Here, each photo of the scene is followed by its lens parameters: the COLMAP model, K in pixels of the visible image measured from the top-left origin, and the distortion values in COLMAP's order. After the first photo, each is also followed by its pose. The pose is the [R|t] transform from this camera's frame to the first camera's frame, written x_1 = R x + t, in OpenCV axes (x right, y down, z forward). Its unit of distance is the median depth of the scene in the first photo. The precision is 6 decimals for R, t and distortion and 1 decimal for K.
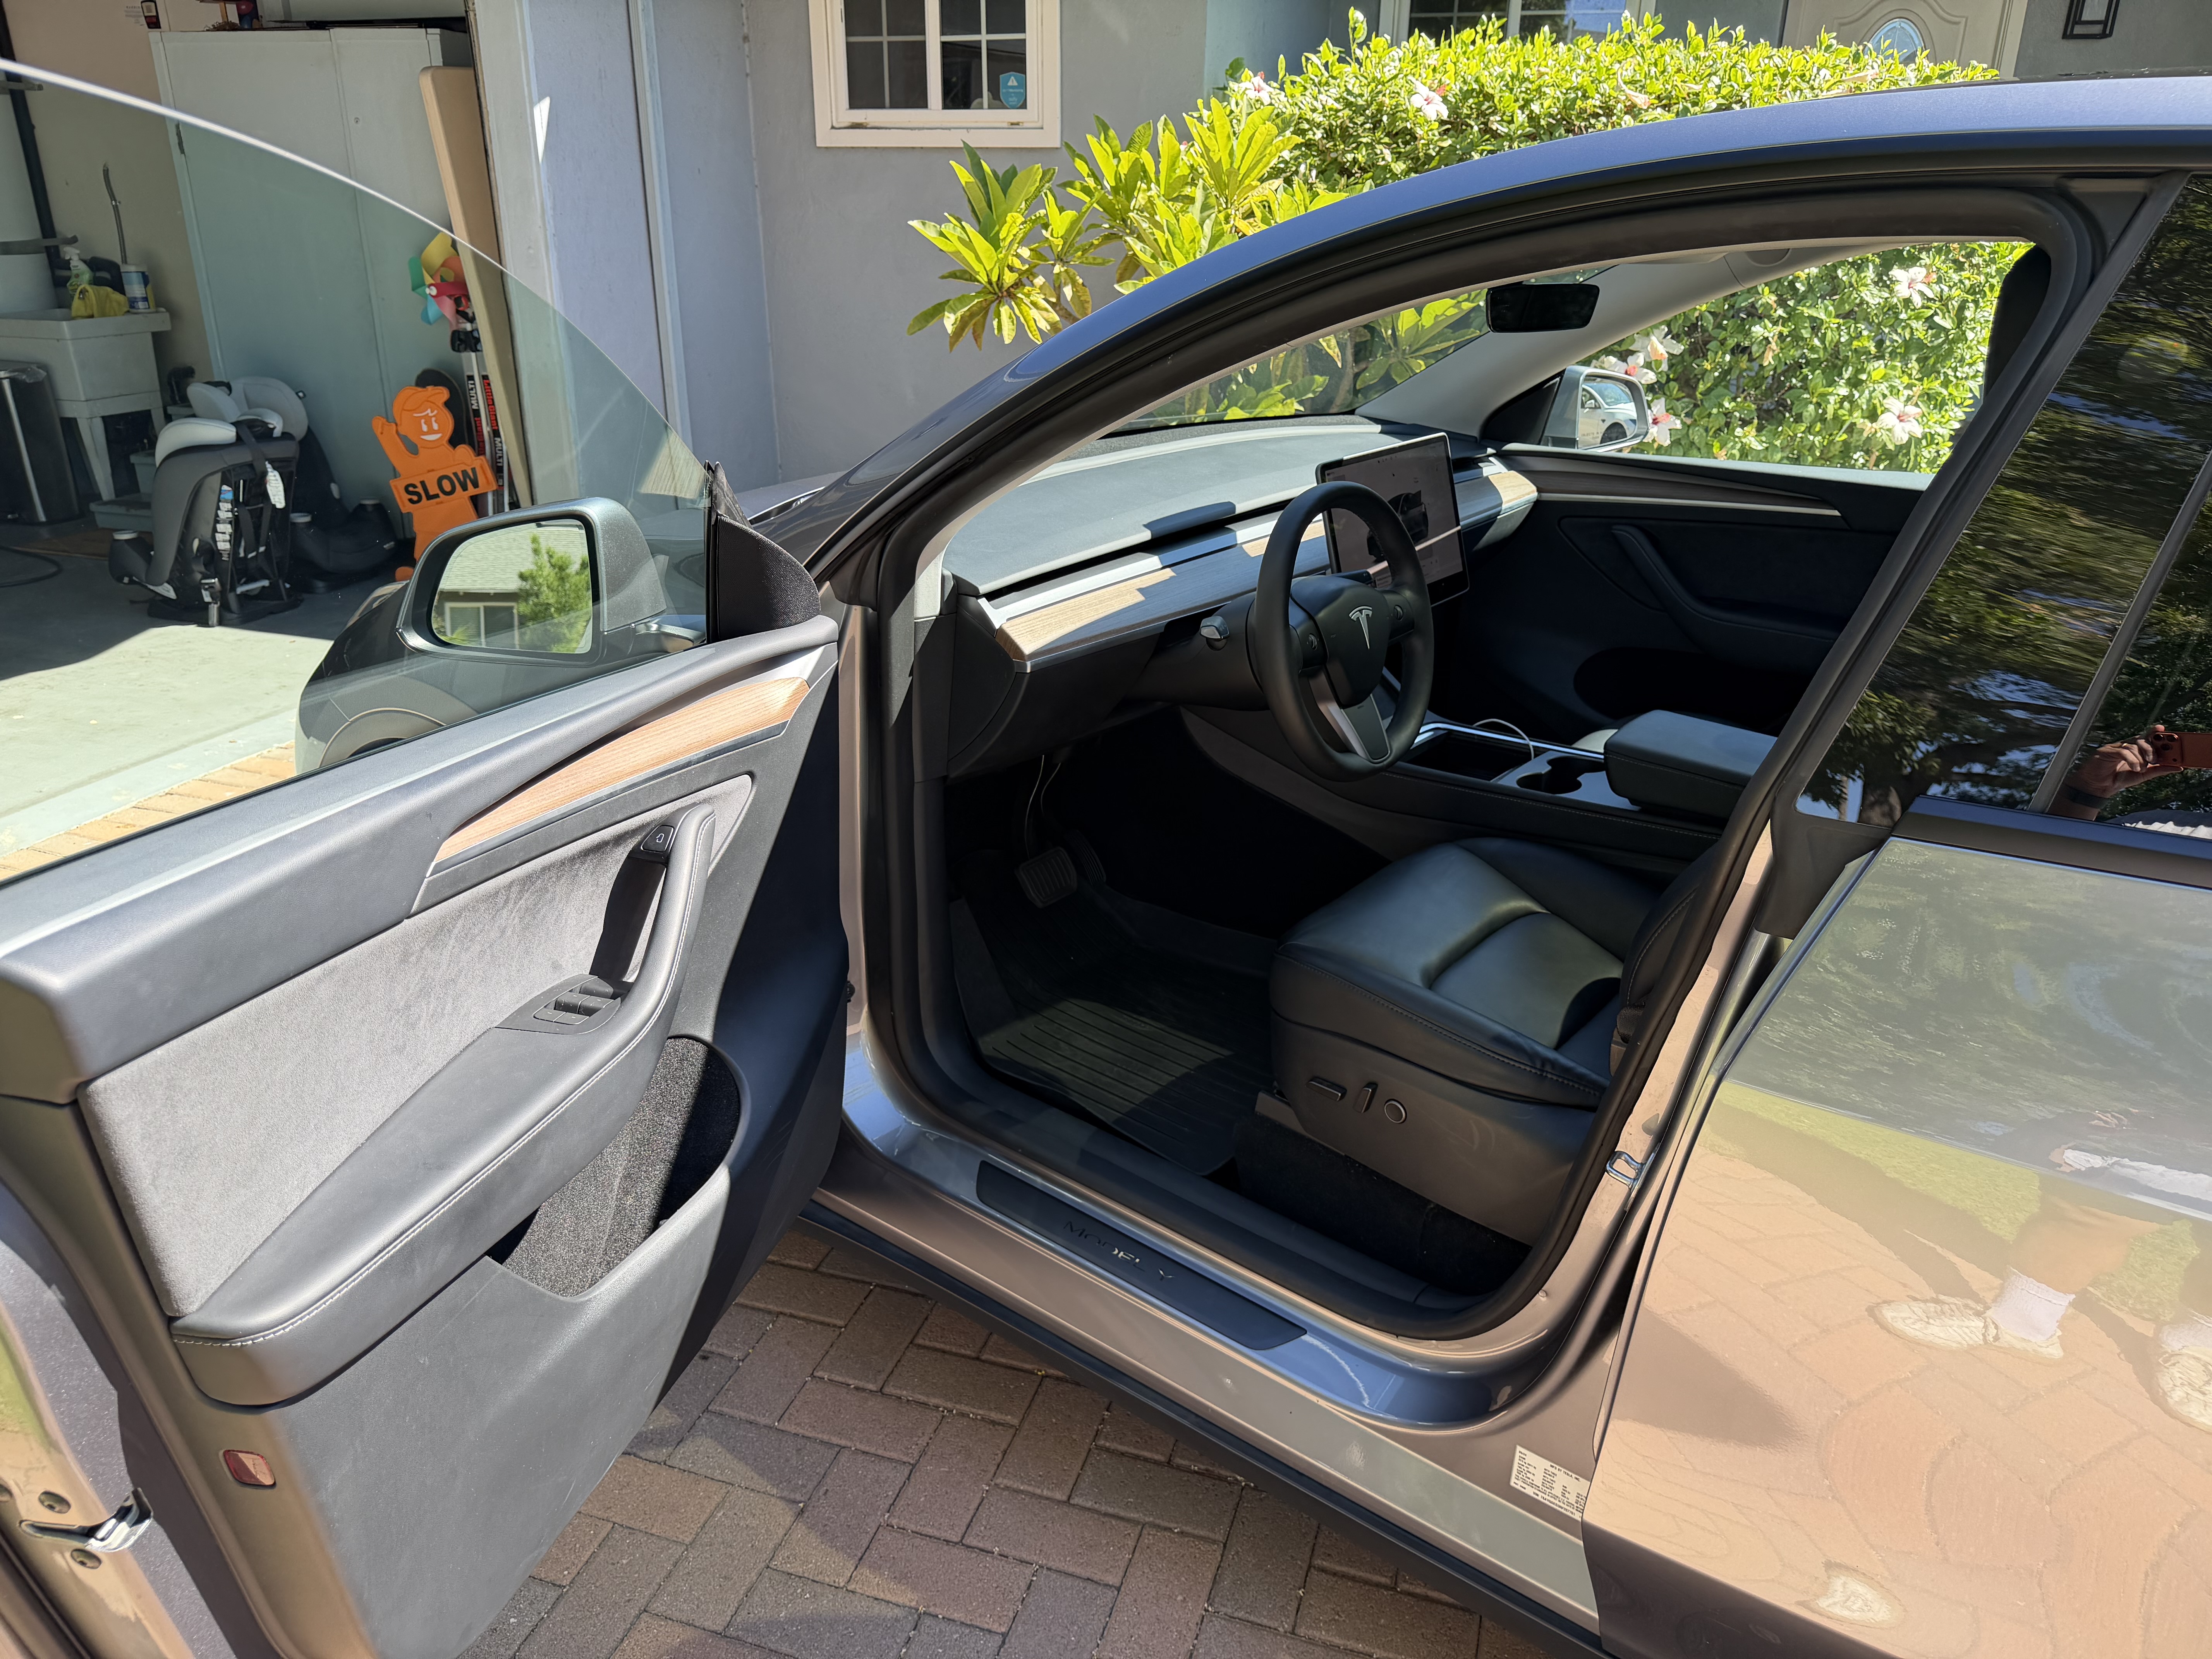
lens RADIAL K [[1555.8, 0, 1101.0], [0, 1555.8, 873.5], [0, 0, 1]] dist [-0.004507, 0.002089]
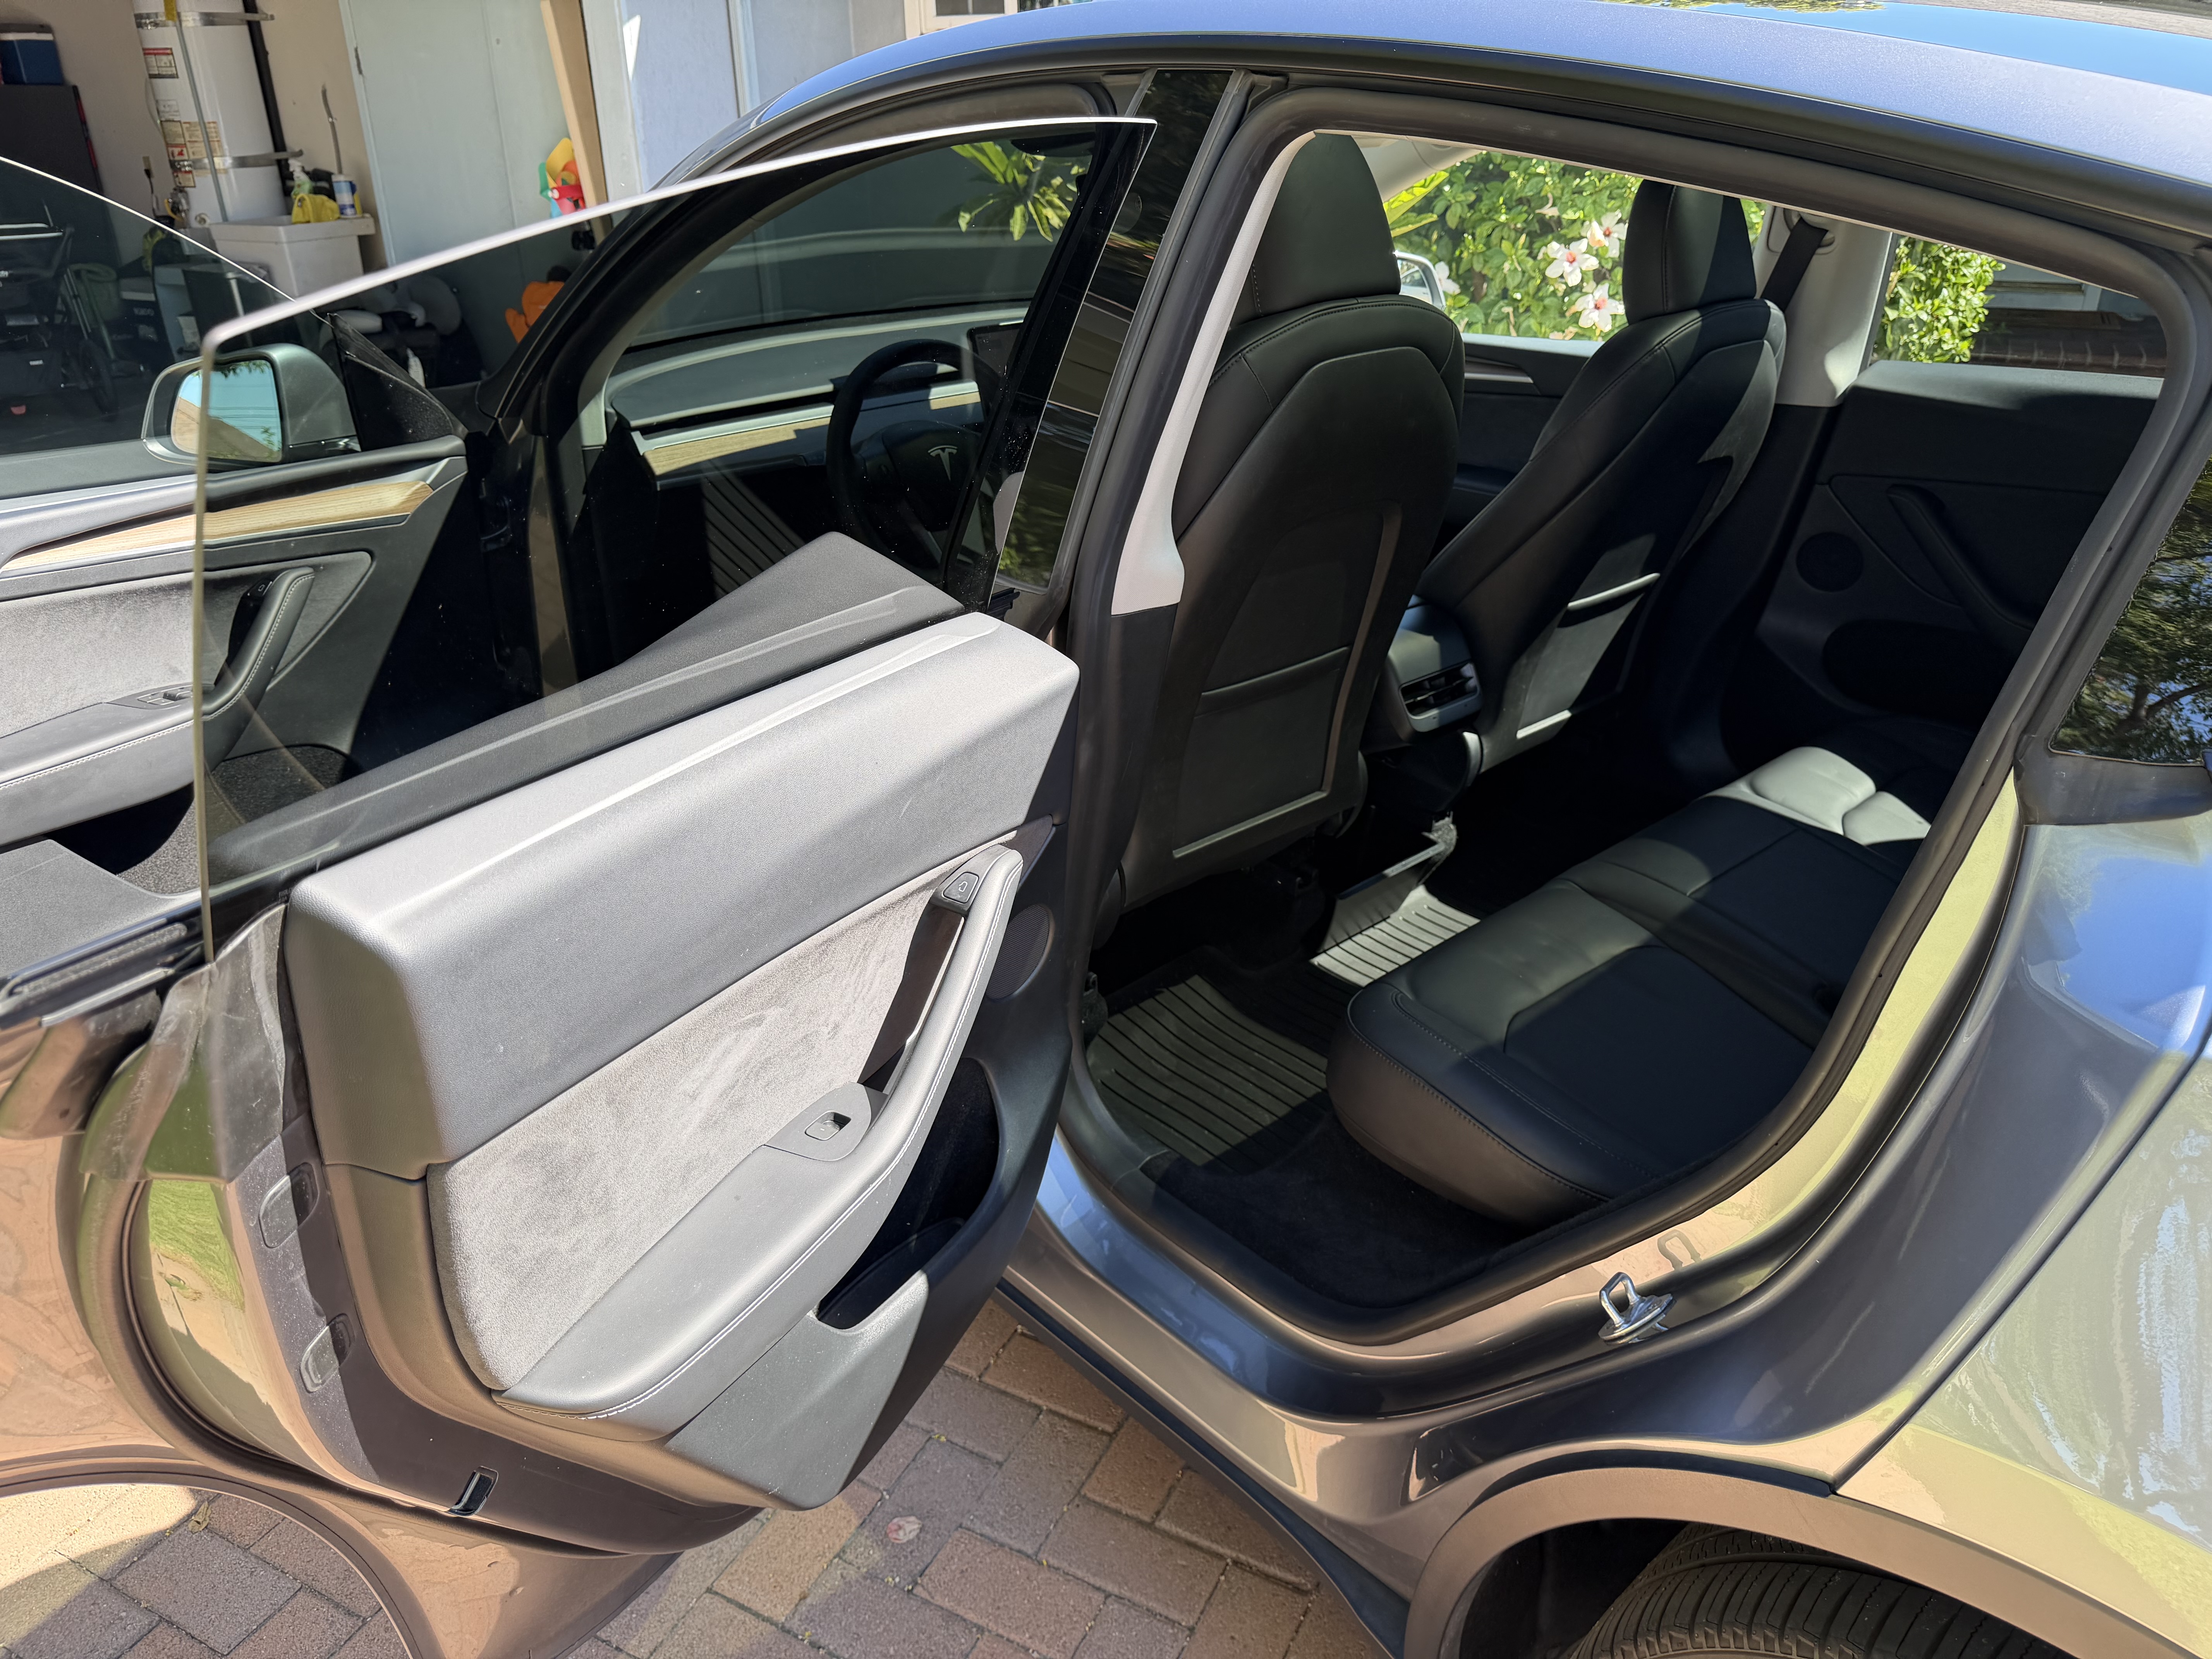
lens RADIAL K [[1537.1, 0, 1100.3], [0, 1537.1, 825.4], [0, 0, 1]] dist [0.097281, -0.104132]
pose [[0.985702, 0.050186, -0.160849, 0.215224], [-0.046234, 0.998532, 0.028219, 0.036889], [0.162029, -0.020378, 0.986576, -0.077371]]
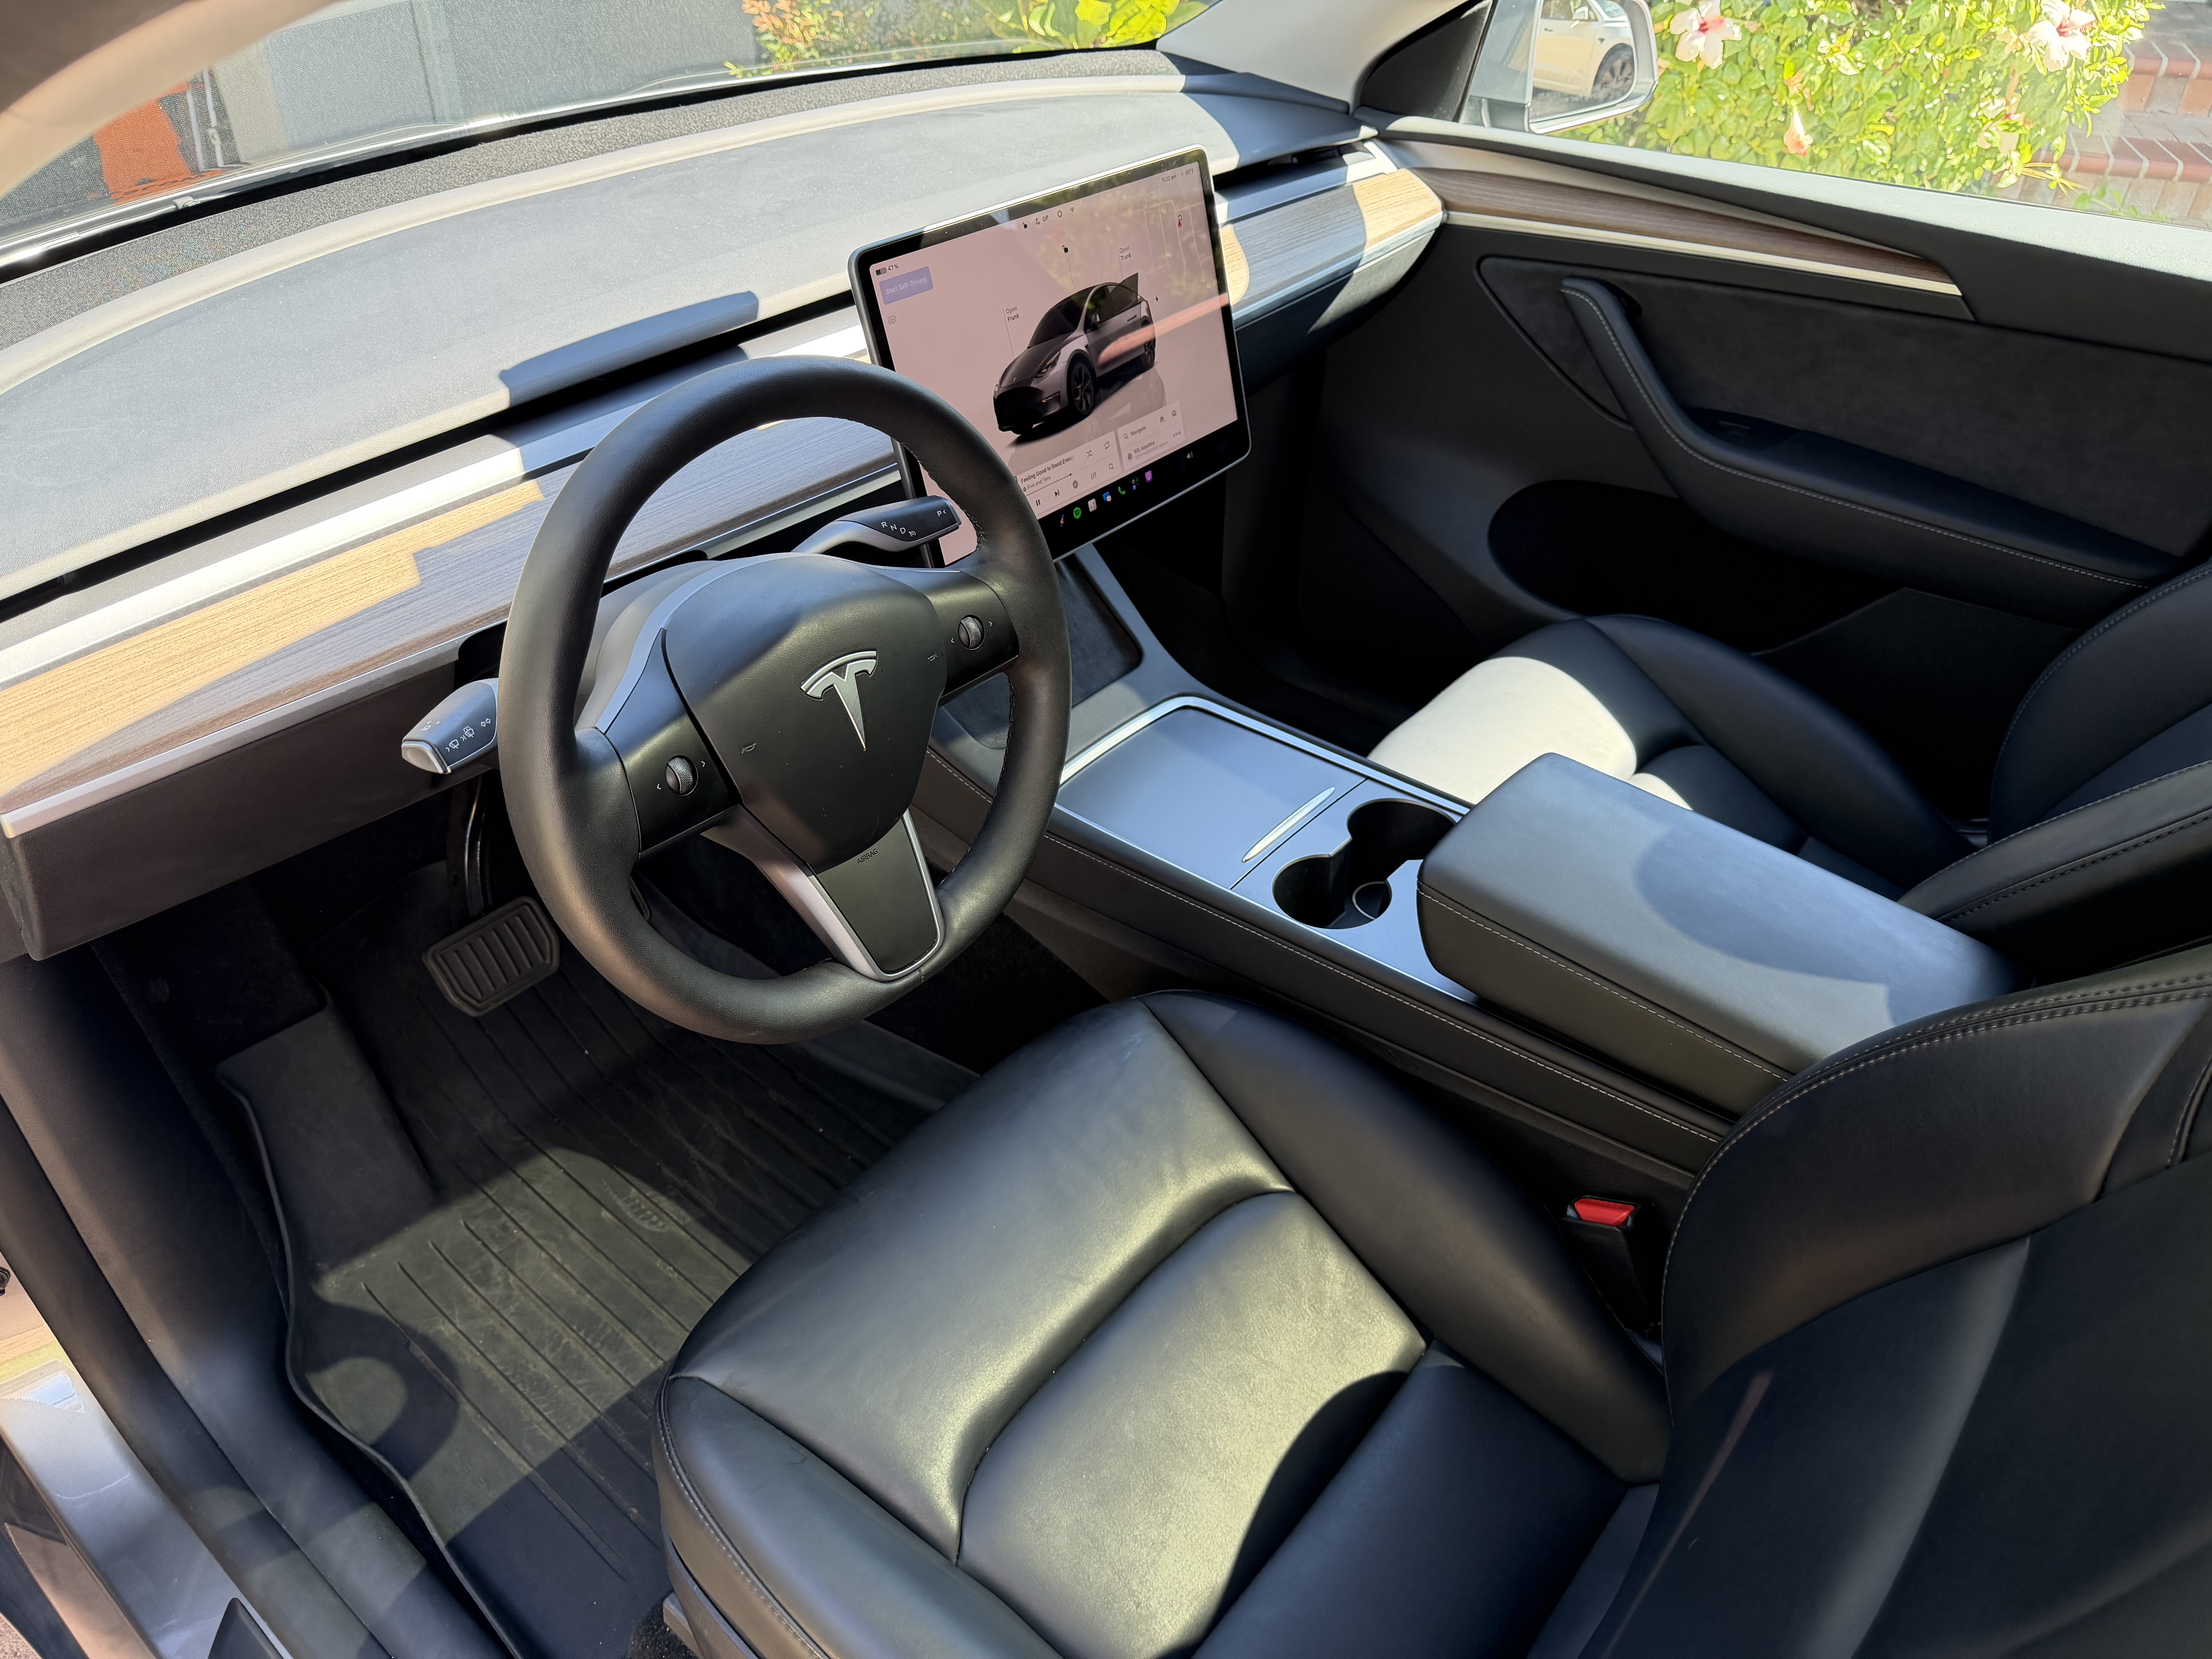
lens RADIAL K [[1580.4, 0, 1115.1], [0, 1580.4, 826.6], [0, 0, 1]] dist [-0.000944, -0.002830]
pose [[0.999819, 0.018079, -0.005885, 0.107551], [-0.016346, 0.975456, 0.219588, -0.095969], [0.009710, -0.219452, 0.975575, 0.240879]]
